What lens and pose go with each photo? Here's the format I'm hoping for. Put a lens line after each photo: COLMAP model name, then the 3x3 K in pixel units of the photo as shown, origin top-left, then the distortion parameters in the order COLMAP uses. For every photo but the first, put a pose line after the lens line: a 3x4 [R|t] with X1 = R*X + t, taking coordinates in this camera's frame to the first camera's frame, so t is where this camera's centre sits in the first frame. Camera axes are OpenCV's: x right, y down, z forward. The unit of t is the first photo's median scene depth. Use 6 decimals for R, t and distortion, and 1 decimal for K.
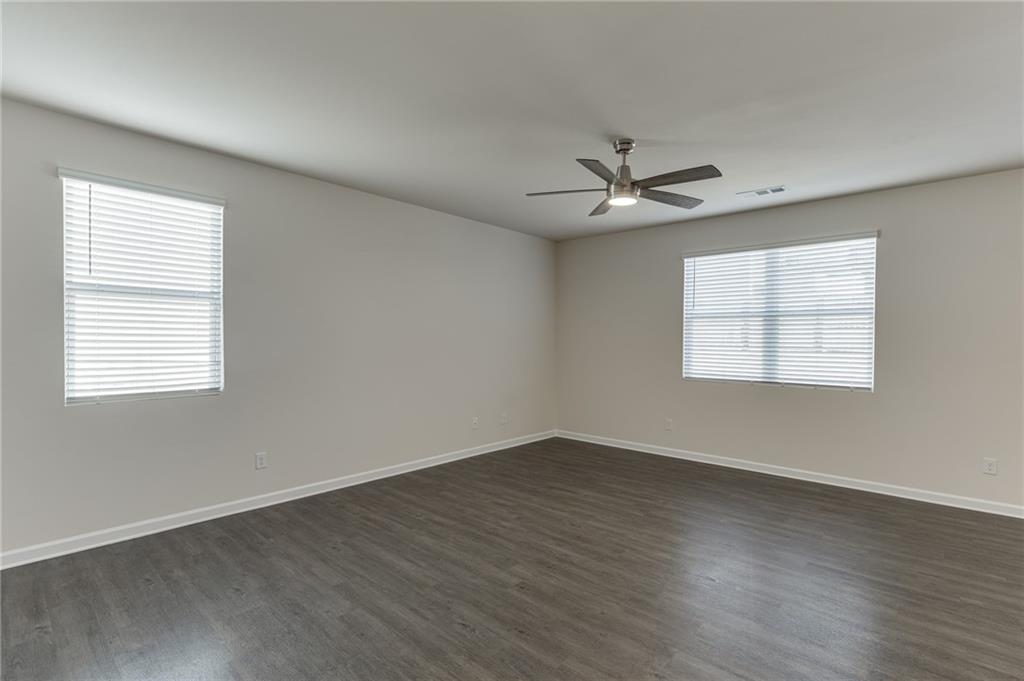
lens RADIAL K [[473.4, 0, 519.3], [0, 473.4, 345.8], [0, 0, 1]] dist [-0.020064, -0.000561]
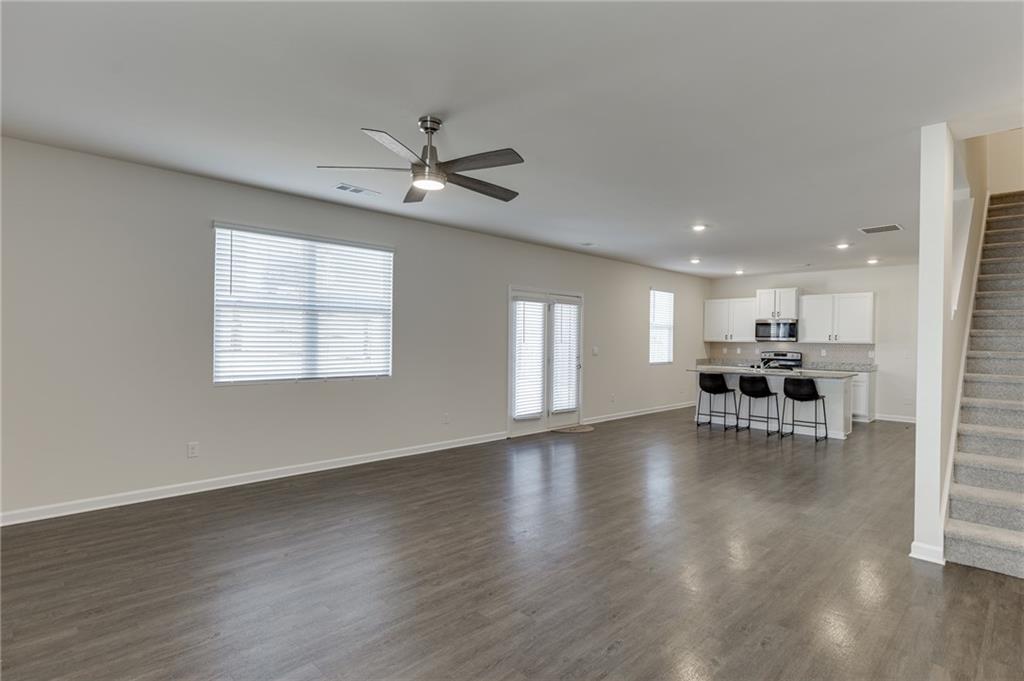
lens RADIAL K [[513.2, 0, 523.7], [0, 513.2, 343.9], [0, 0, 1]] dist [-0.001043, -0.003967]
pose [[0.050052, -0.013189, 0.998660, -0.632585], [0.003823, 0.999908, 0.013014, -0.007536], [-0.998739, 0.003167, 0.050098, 0.635057]]
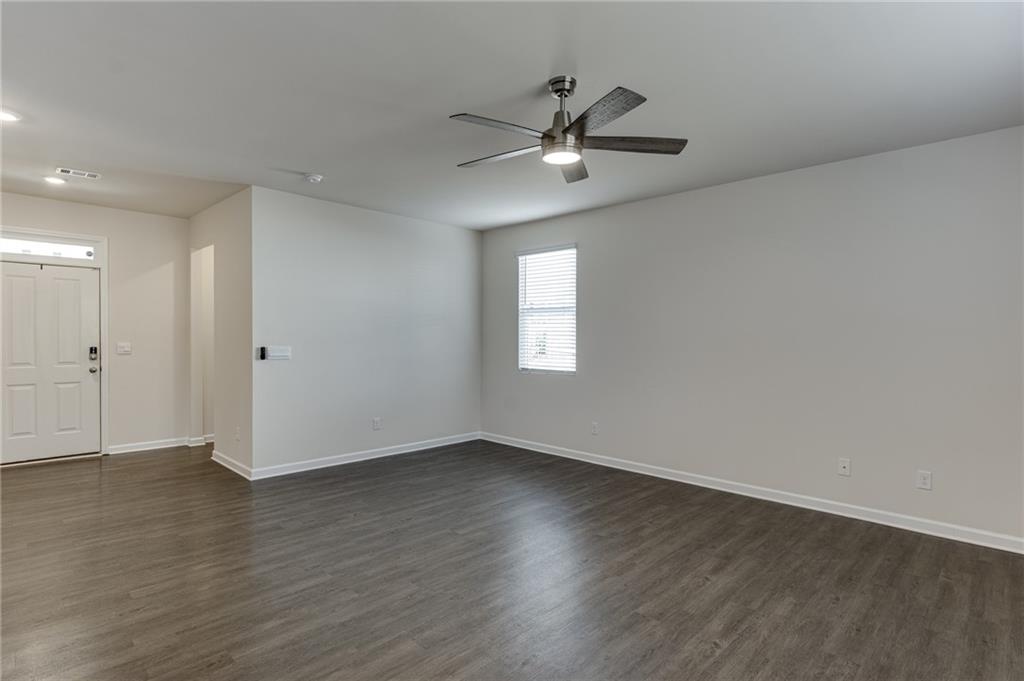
lens RADIAL K [[513.2, 0, 527.3], [0, 513.2, 337.3], [0, 0, 1]] dist [-0.001043, -0.003967]
pose [[-0.026778, -0.012807, -0.999559, 0.887283], [-0.026918, 0.999565, -0.012086, 0.005728], [0.999279, 0.026582, -0.027111, 0.804276]]
